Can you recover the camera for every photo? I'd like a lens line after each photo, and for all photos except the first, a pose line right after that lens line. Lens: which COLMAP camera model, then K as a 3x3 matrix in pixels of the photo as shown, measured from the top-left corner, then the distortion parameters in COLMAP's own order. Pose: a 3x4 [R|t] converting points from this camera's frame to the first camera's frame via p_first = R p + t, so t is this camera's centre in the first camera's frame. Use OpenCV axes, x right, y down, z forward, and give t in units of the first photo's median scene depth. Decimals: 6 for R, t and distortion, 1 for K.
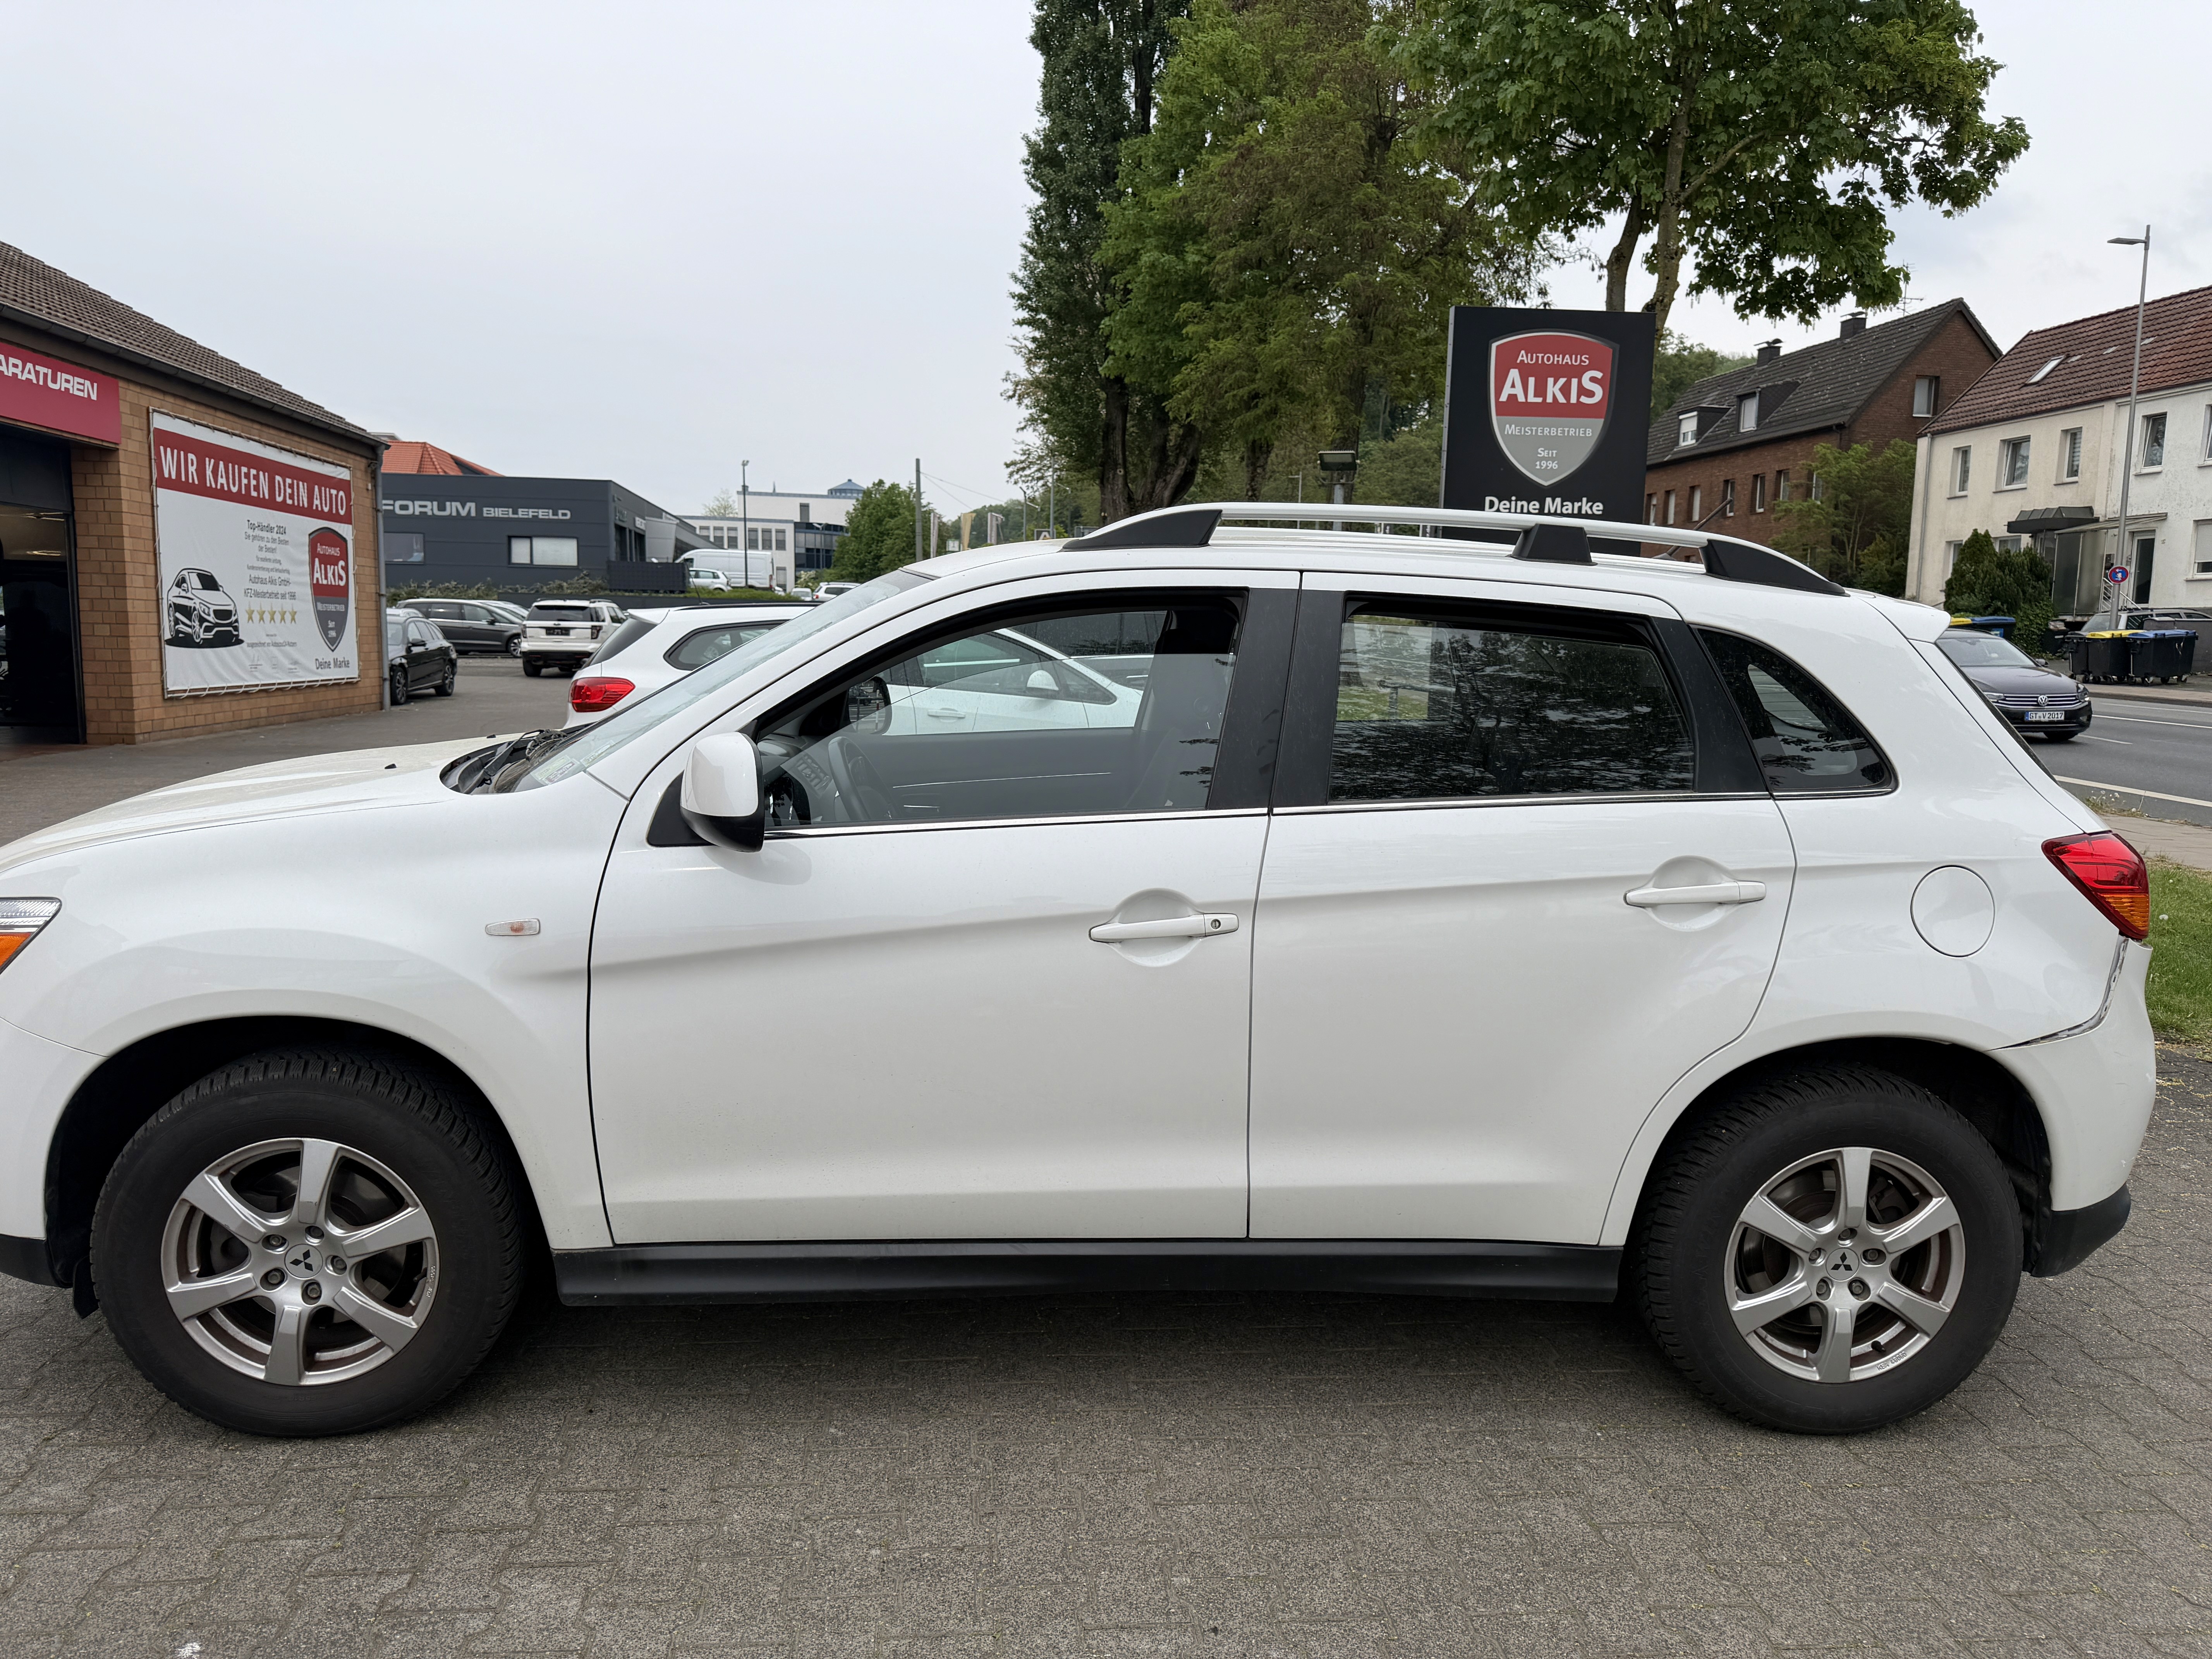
lens RADIAL K [[1603.1, 0, 1100.7], [0, 1603.1, 836.8], [0, 0, 1]] dist [0.008160, -0.008311]
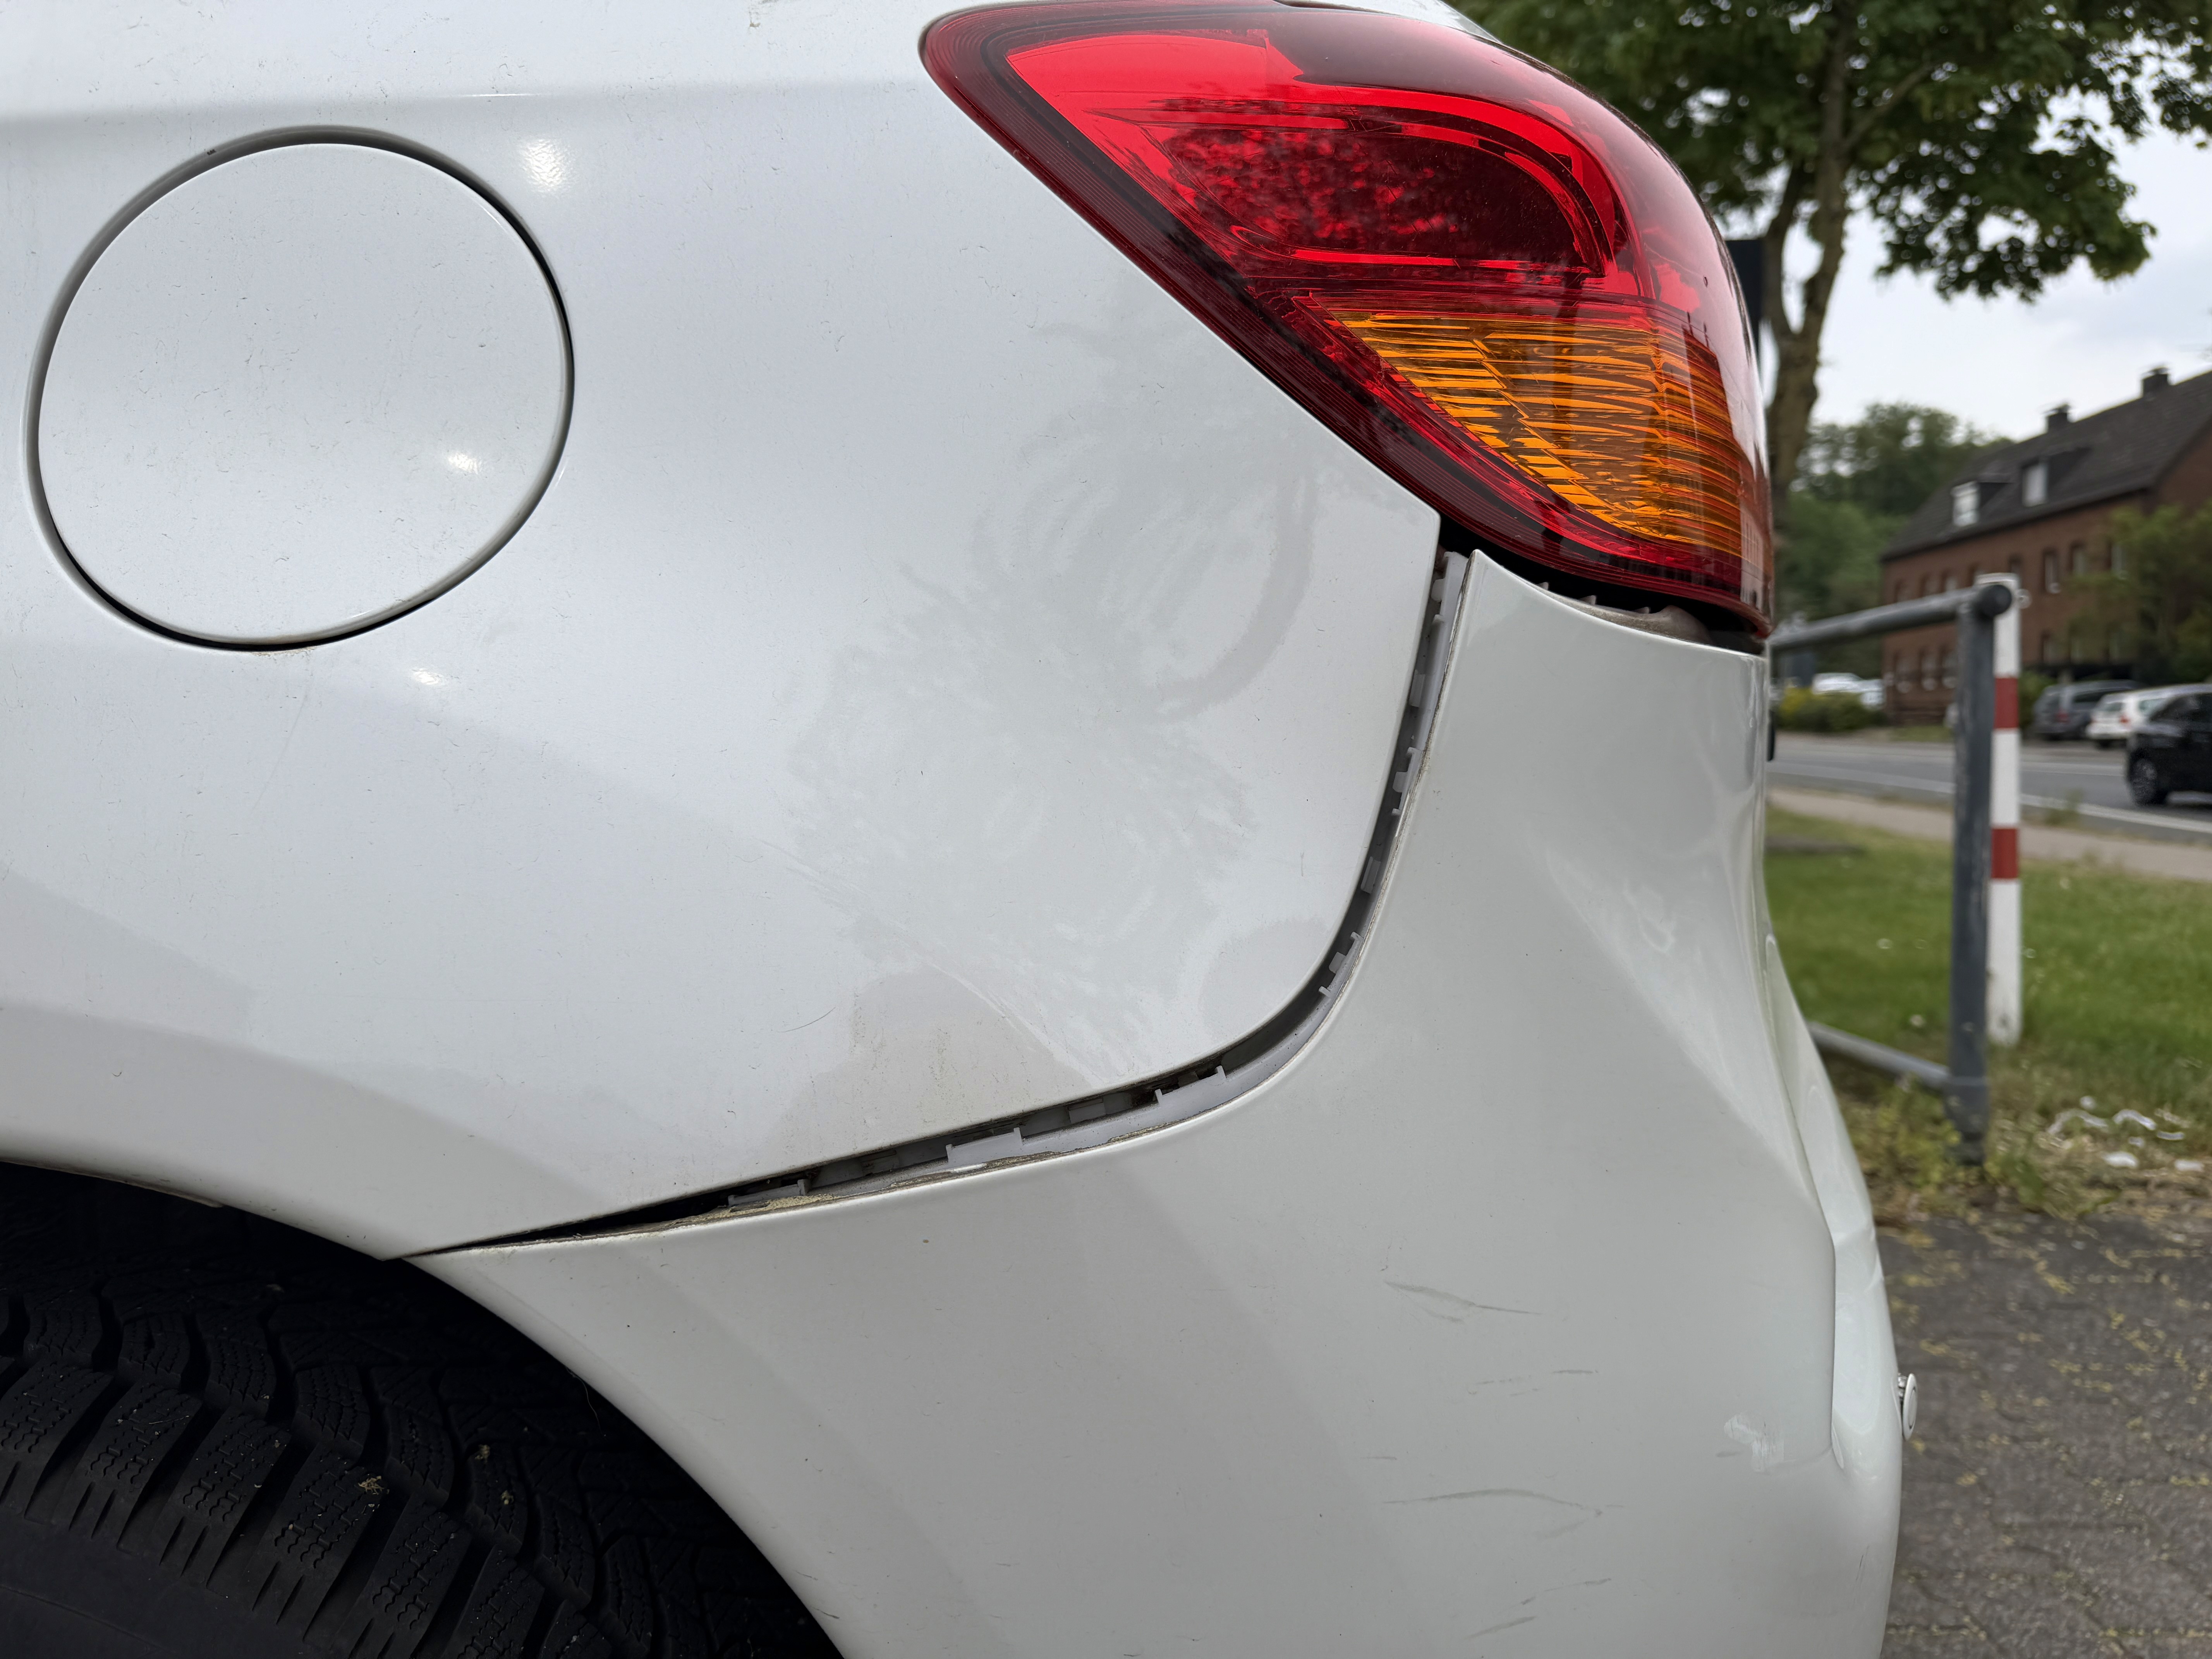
lens RADIAL K [[1603.1, 0, 1120.1], [0, 1603.1, 817.4], [0, 0, 1]] dist [0.008160, -0.008311]
pose [[0.987234, -0.013565, -0.158700, 0.109330], [-0.001177, 0.995718, -0.092433, 0.018153], [0.159275, 0.091440, 0.982991, 0.146883]]
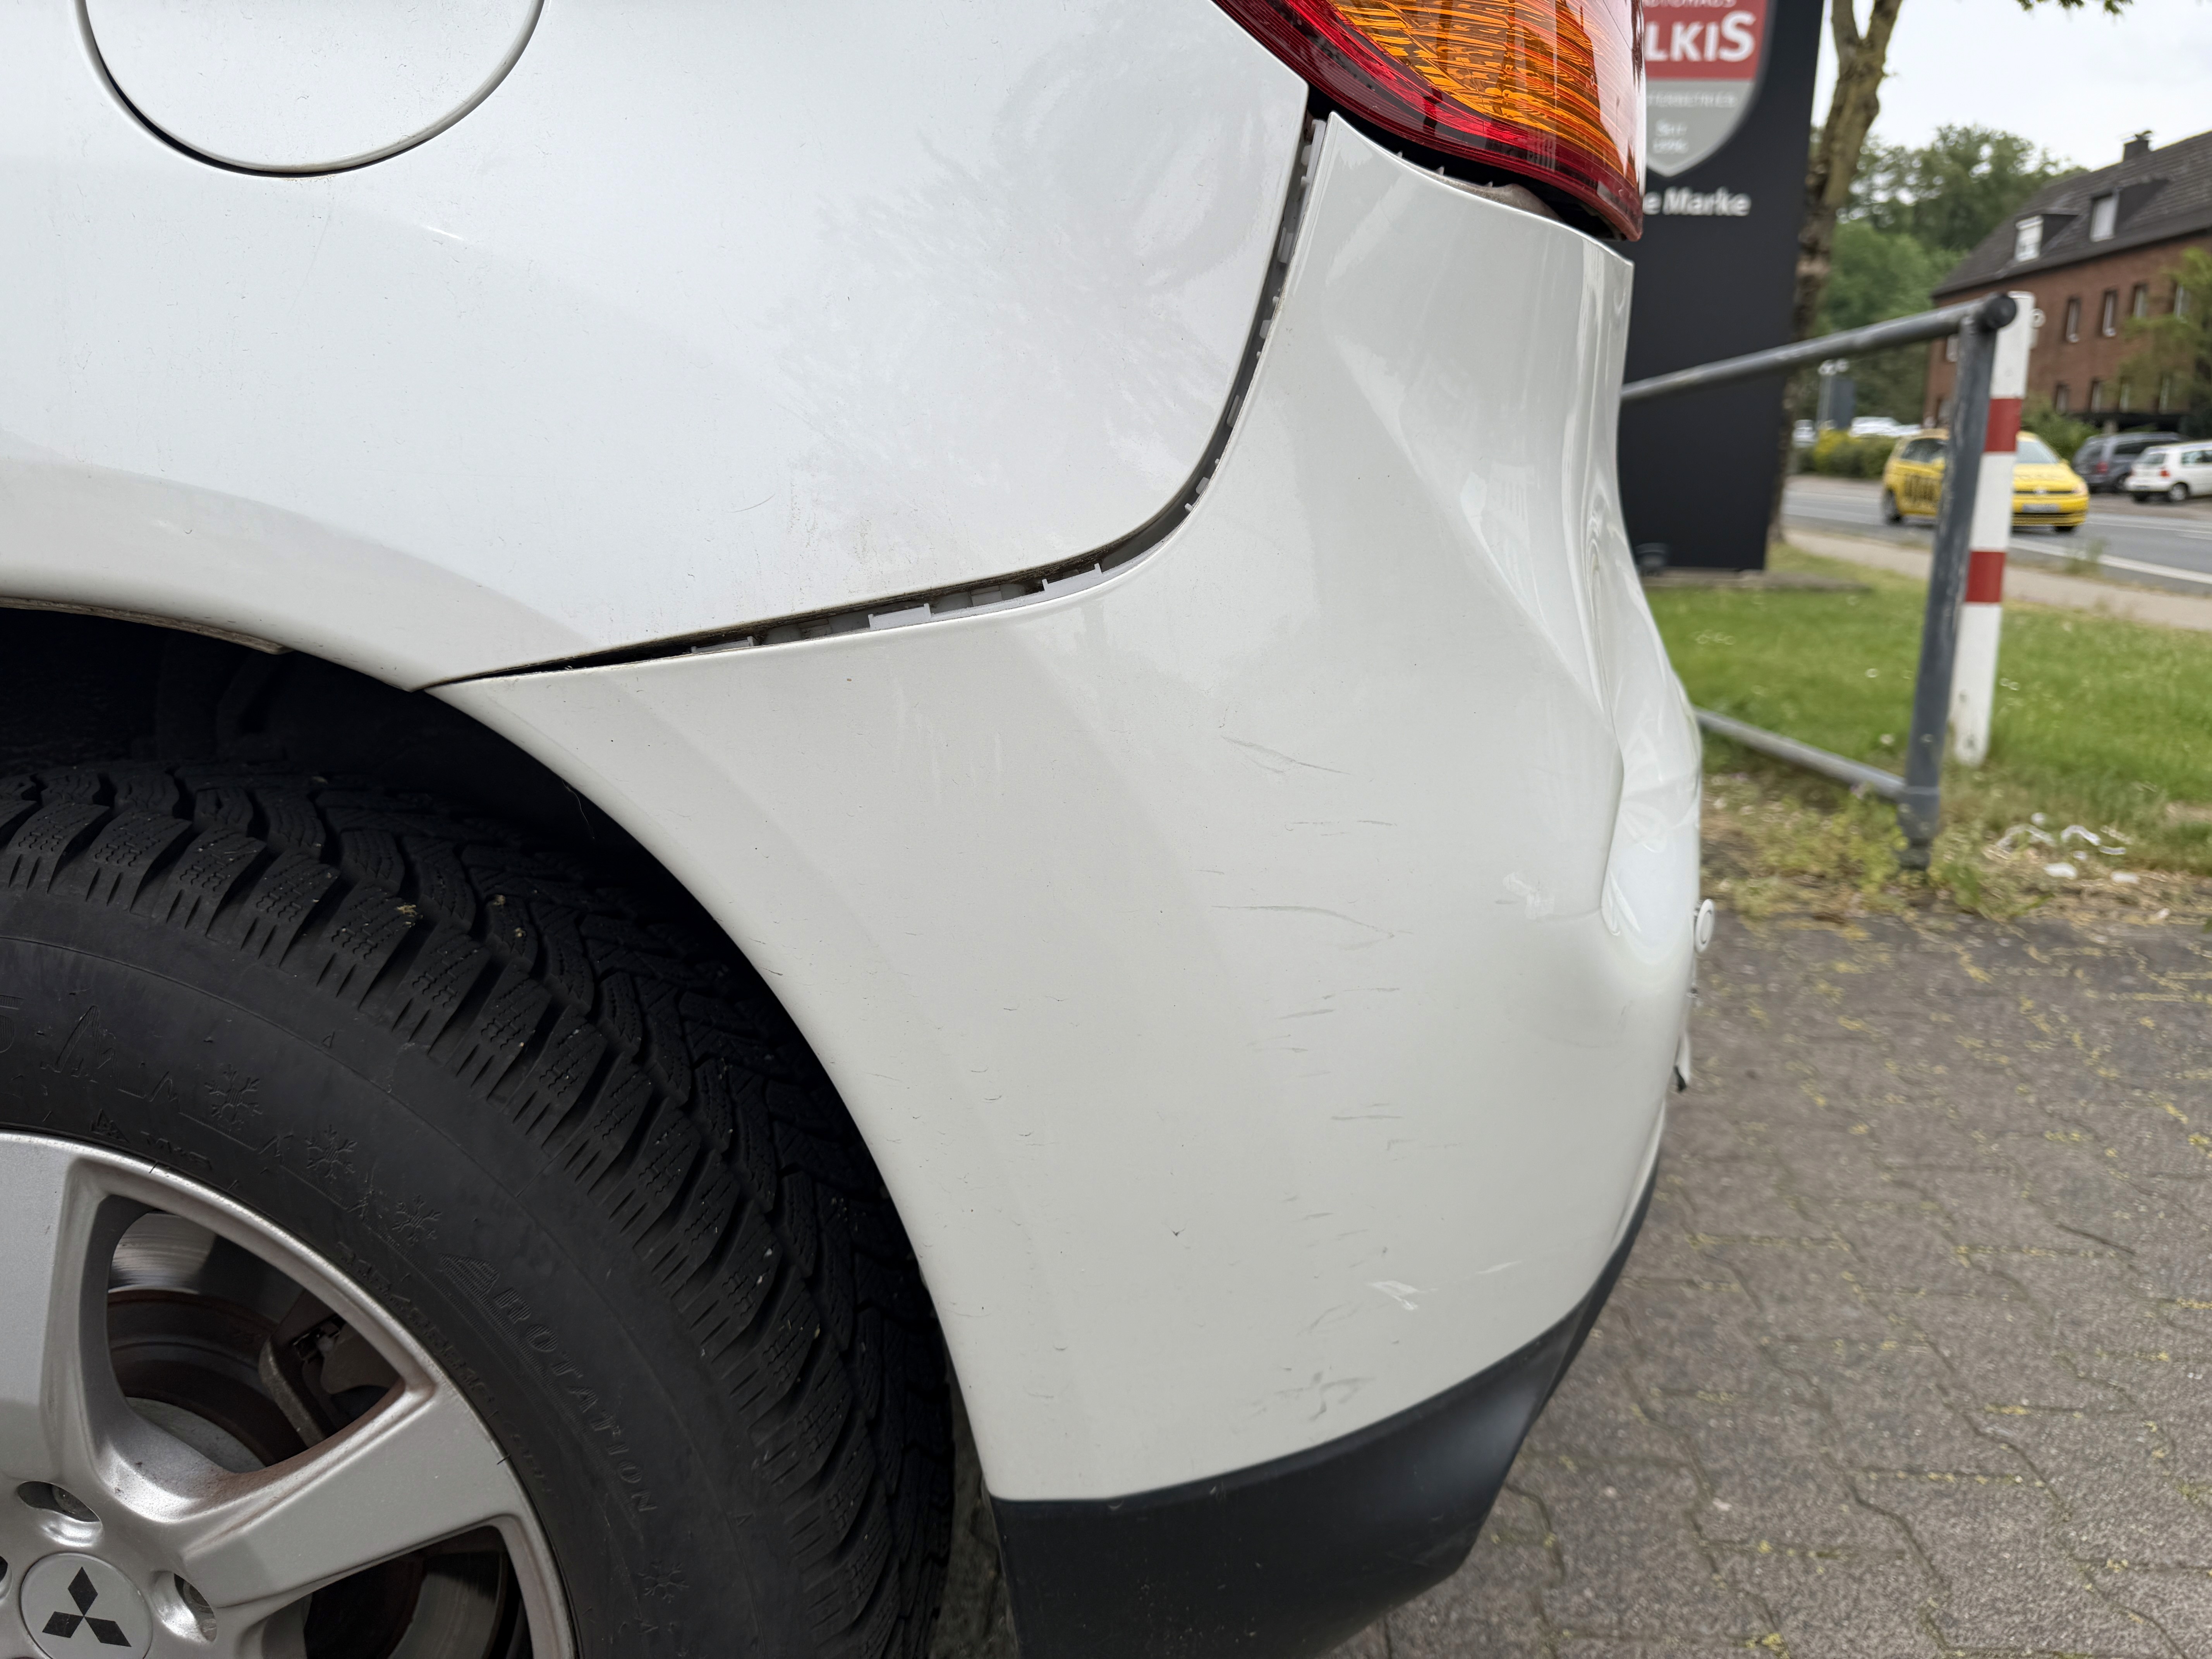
lens RADIAL K [[1603.1, 0, 1120.4], [0, 1603.1, 805.4], [0, 0, 1]] dist [0.008160, -0.008311]
pose [[0.985613, 0.040623, -0.164062, 0.112984], [-0.030027, 0.997331, 0.066552, 0.022895], [0.166328, -0.060668, 0.984202, 0.141621]]
